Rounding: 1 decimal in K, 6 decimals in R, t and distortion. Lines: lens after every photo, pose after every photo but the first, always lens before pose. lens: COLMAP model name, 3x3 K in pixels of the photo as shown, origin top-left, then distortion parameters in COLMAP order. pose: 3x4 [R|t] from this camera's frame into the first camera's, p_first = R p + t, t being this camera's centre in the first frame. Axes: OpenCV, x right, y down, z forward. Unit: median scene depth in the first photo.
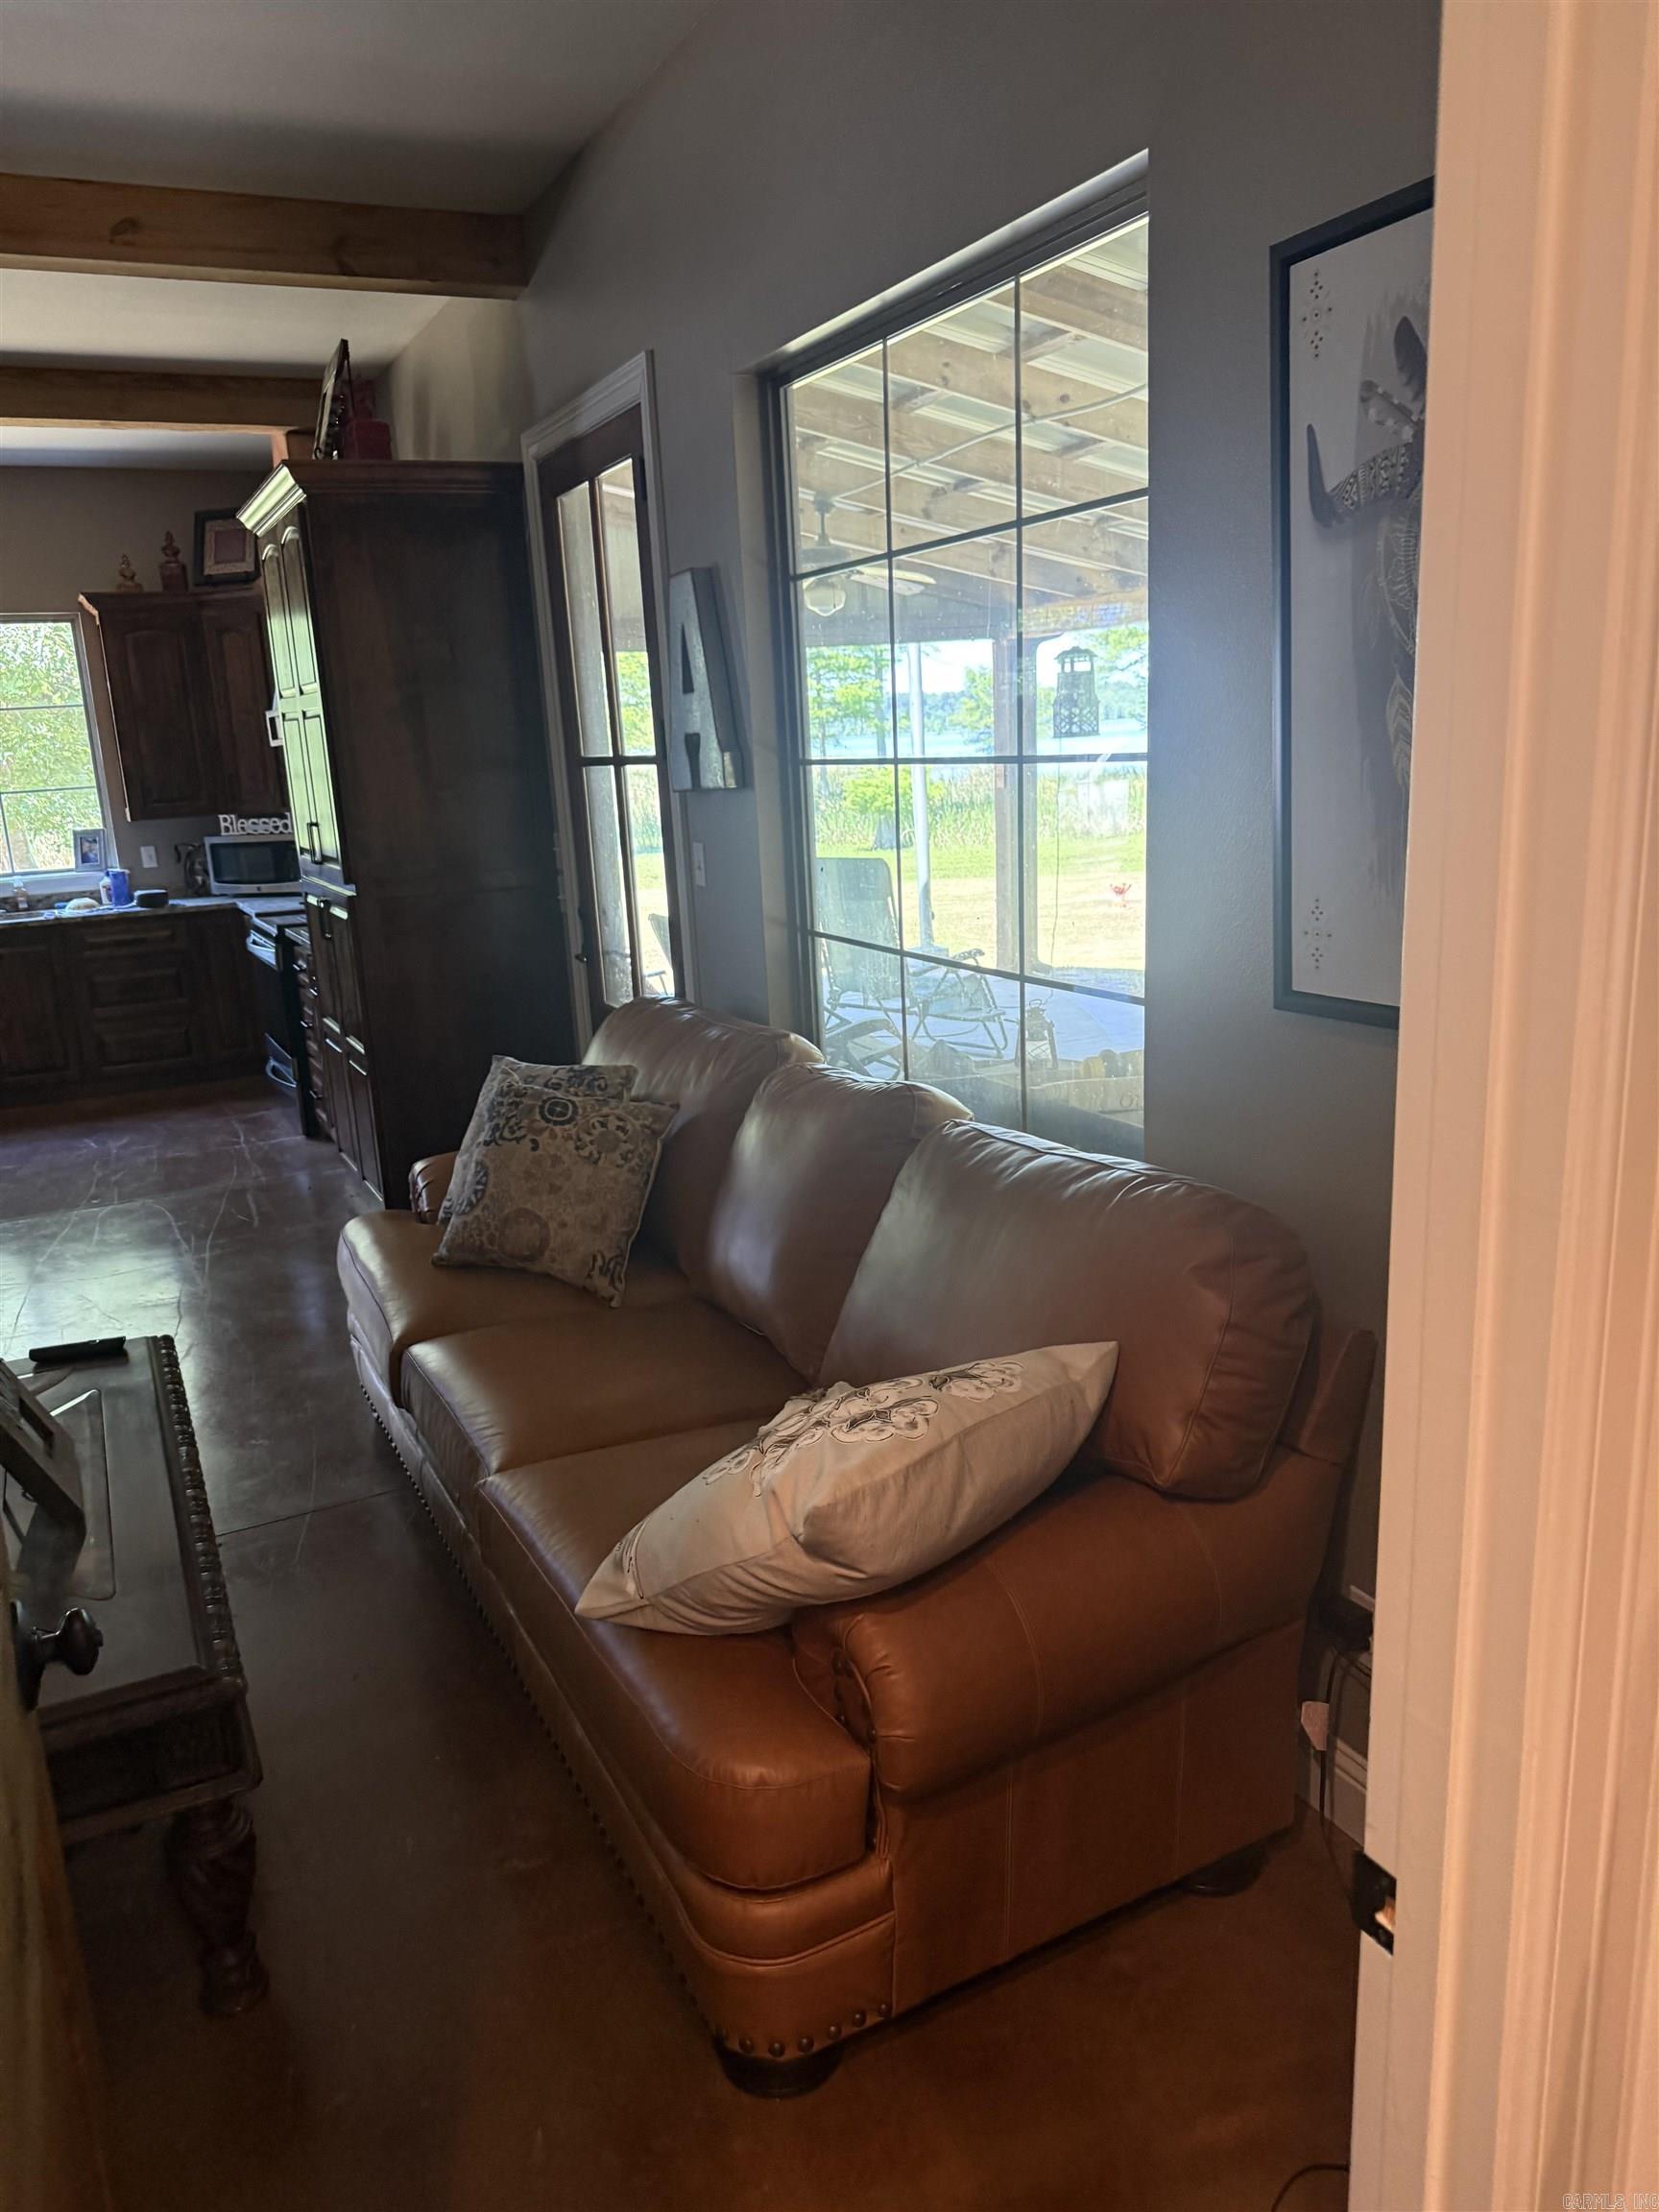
lens RADIAL K [[1592.0, 0, 829.5], [0, 1592.0, 1106.0], [0, 0, 1]] dist [0.005771, -0.002947]
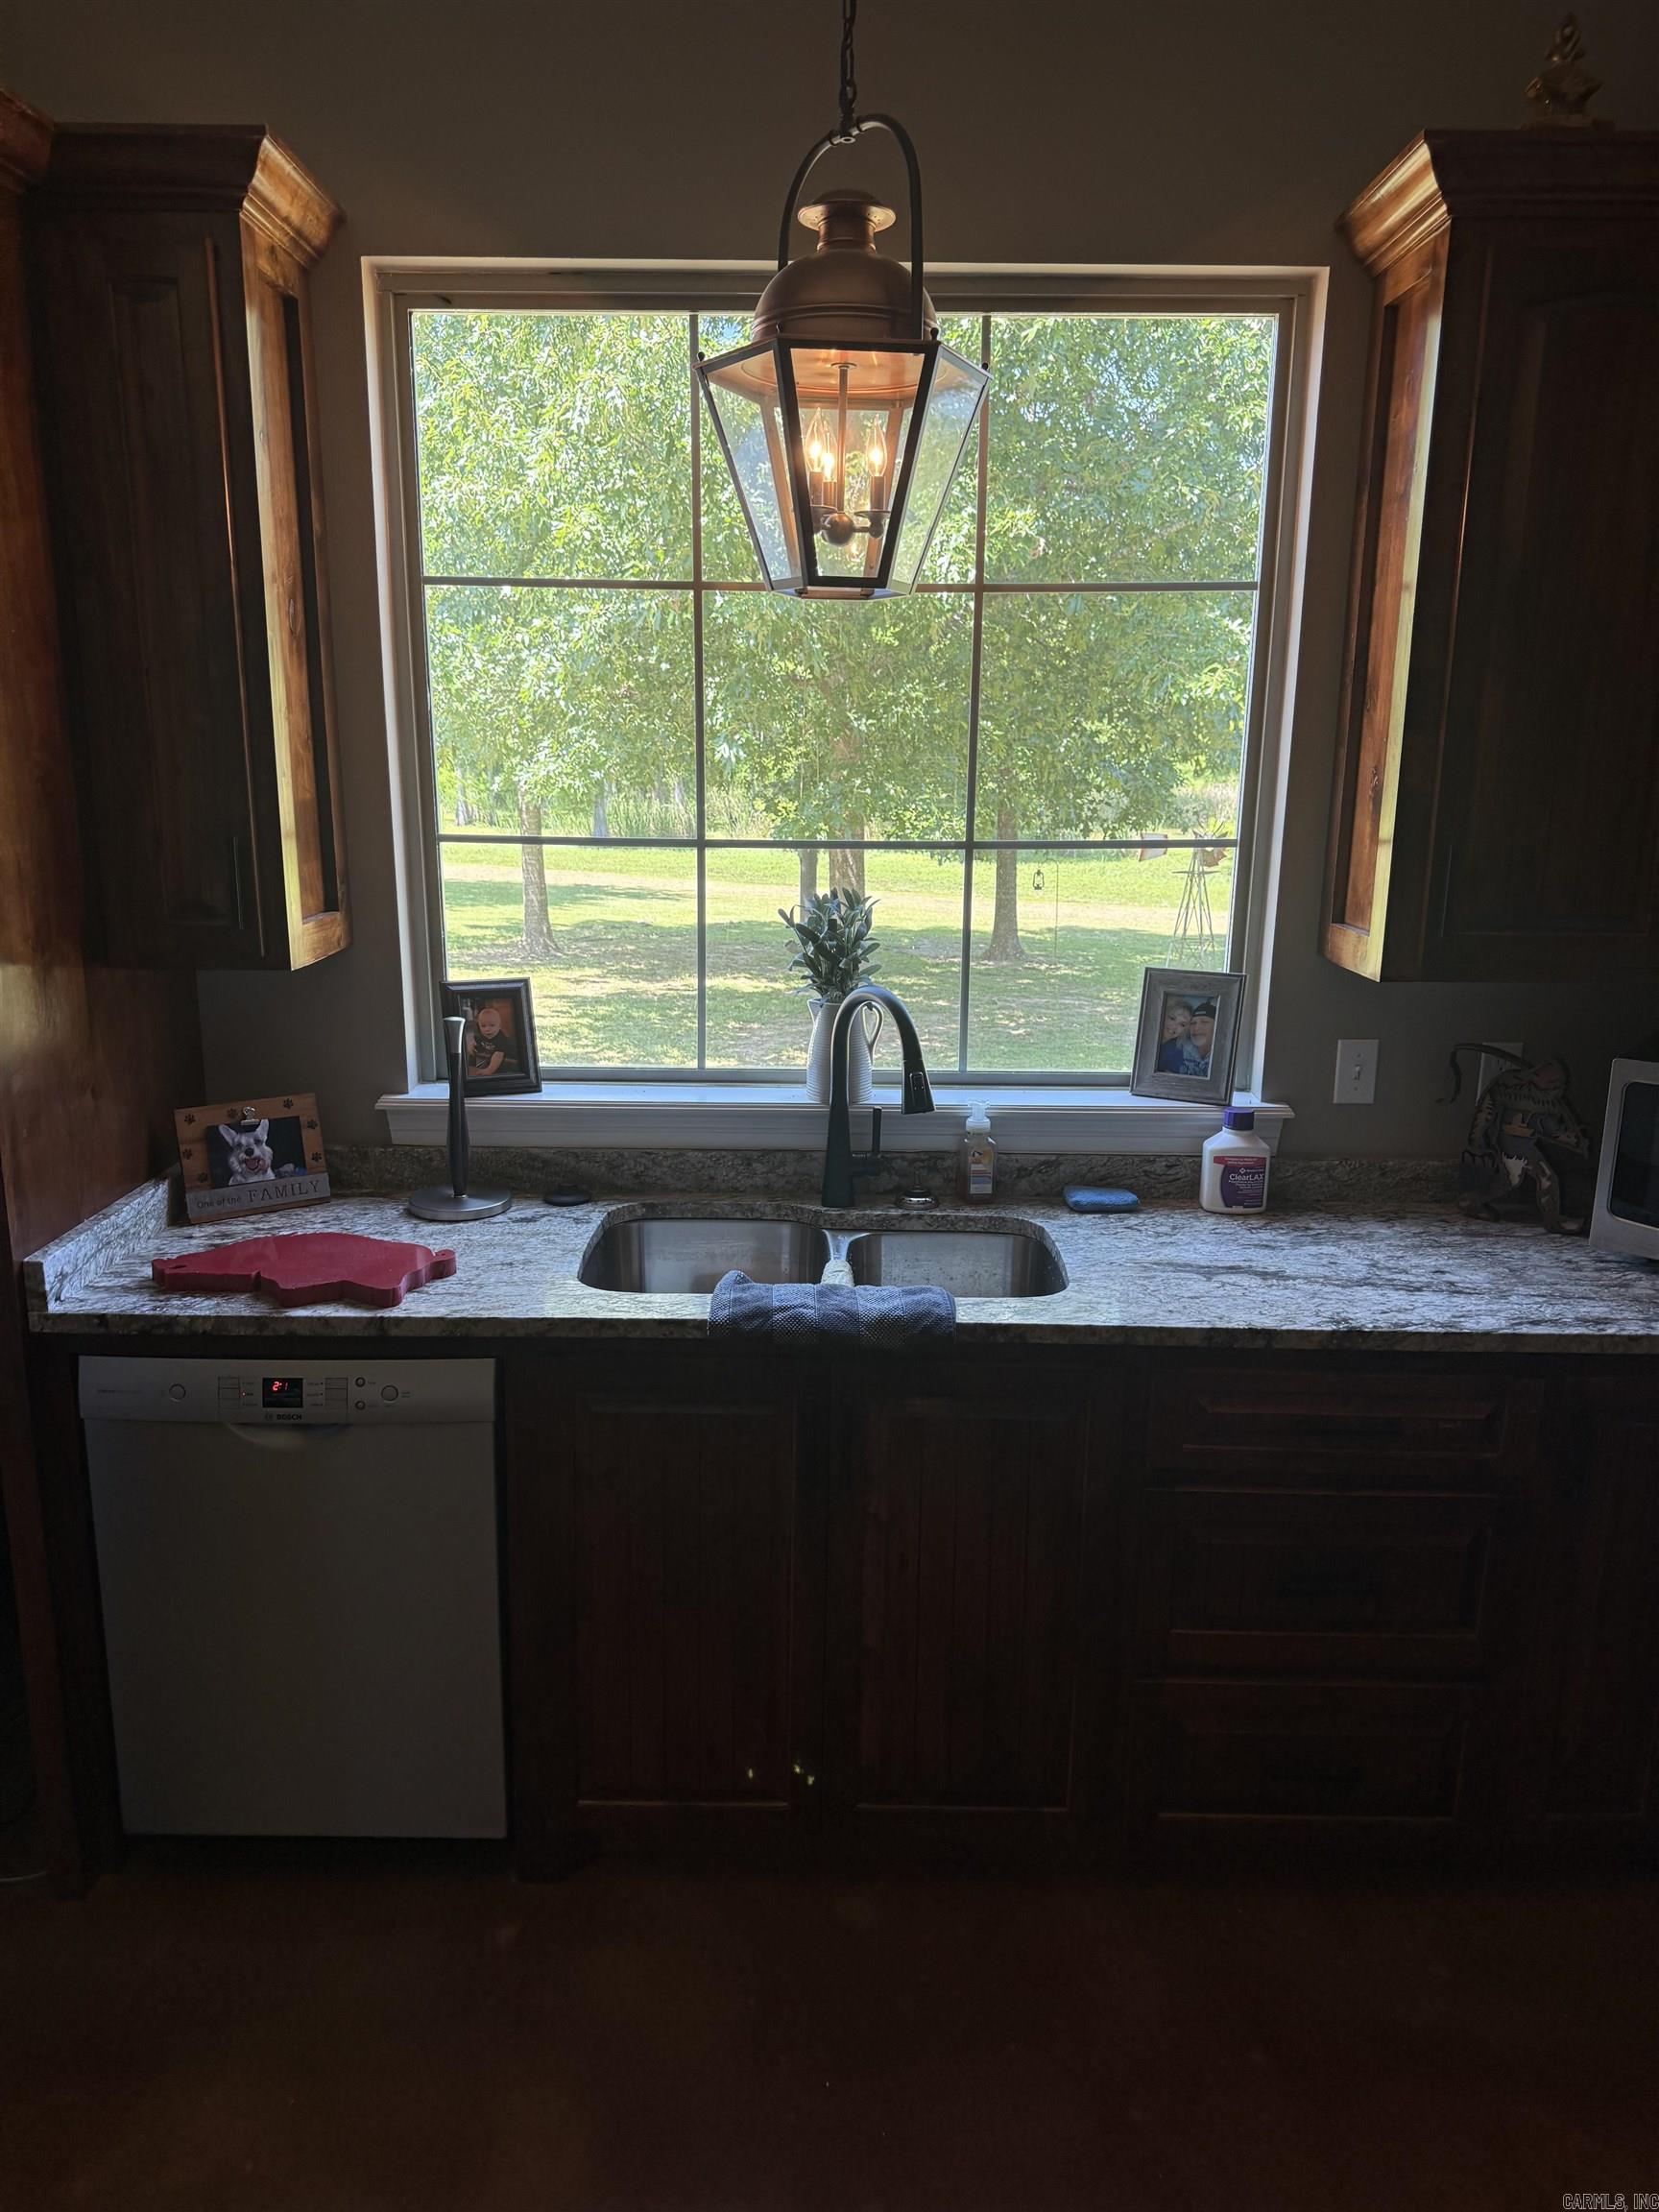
lens RADIAL K [[1592.0, 0, 829.5], [0, 1592.0, 1106.0], [0, 0, 1]] dist [0.005771, -0.002947]
pose [[0.891876, 0.156004, -0.424522, -0.395152], [-0.157316, 0.987023, 0.032207, -0.147273], [0.424038, 0.038060, 0.904844, 0.684034]]
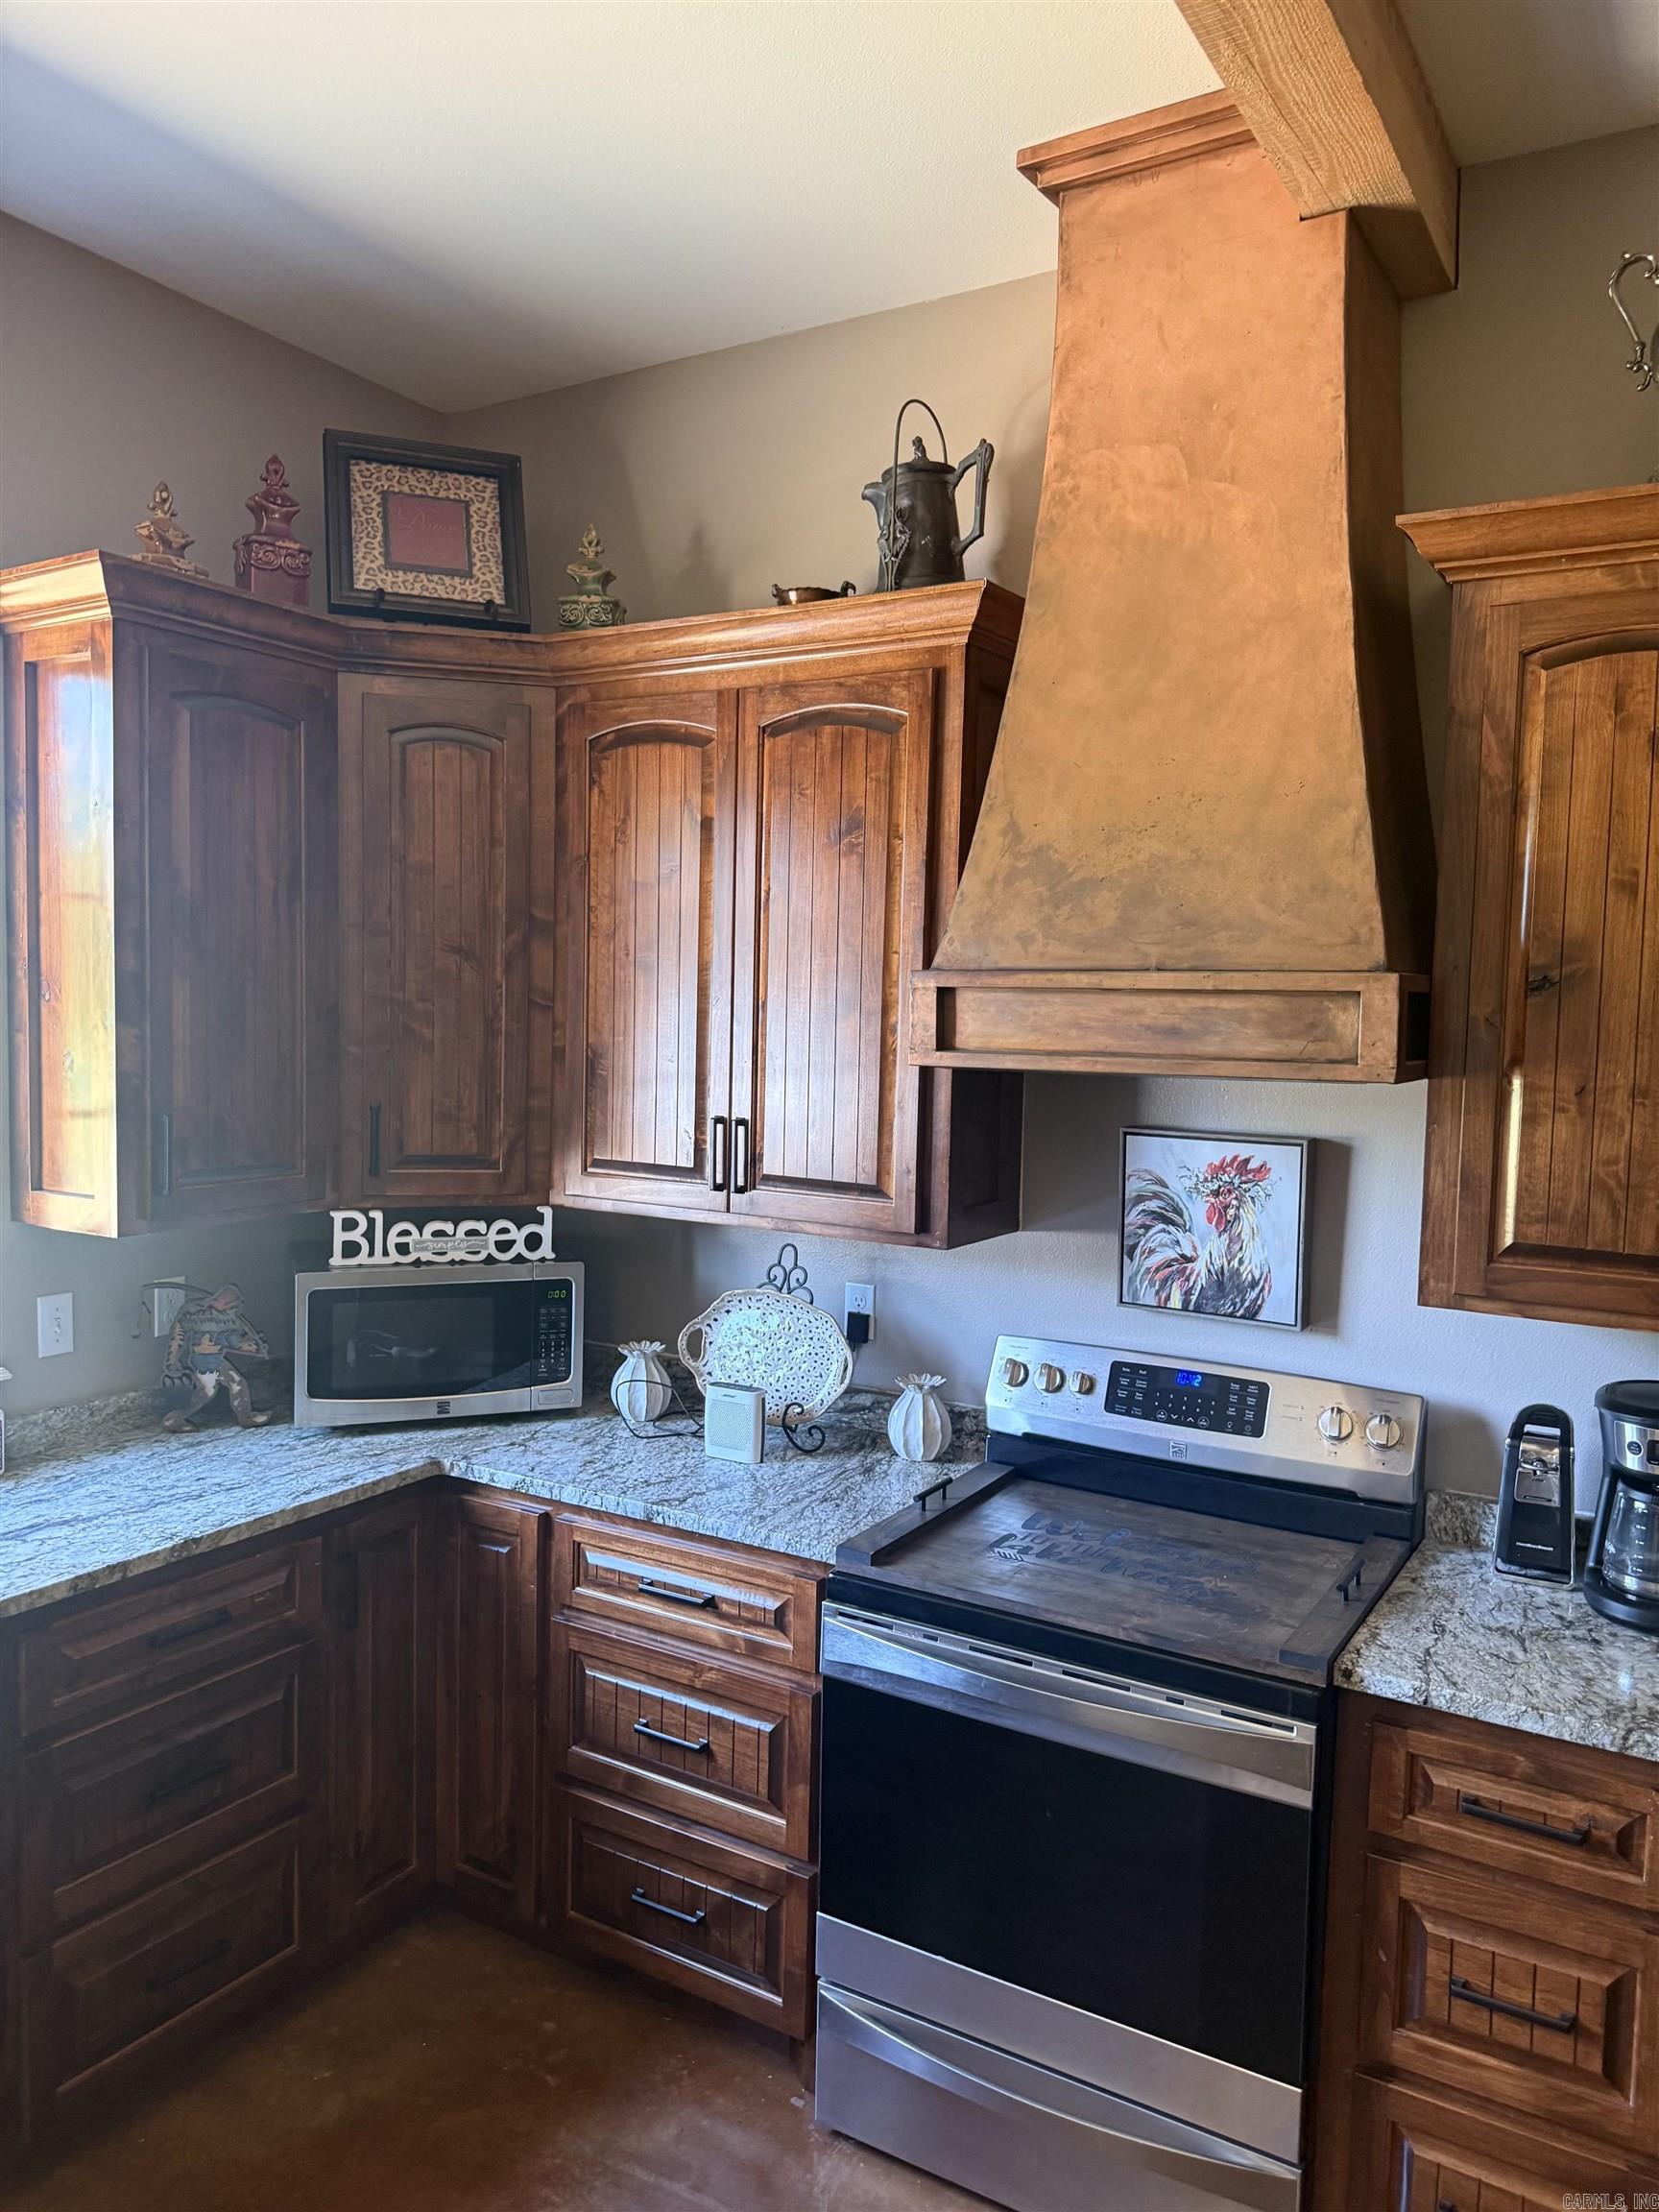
lens RADIAL K [[1592.0, 0, 829.5], [0, 1592.0, 1106.0], [0, 0, 1]] dist [0.005771, -0.002947]
pose [[0.841352, 0.028139, 0.539754, -0.486700], [0.069560, 0.984701, -0.159764, -0.140148], [-0.535992, 0.171963, 0.826523, 0.631905]]
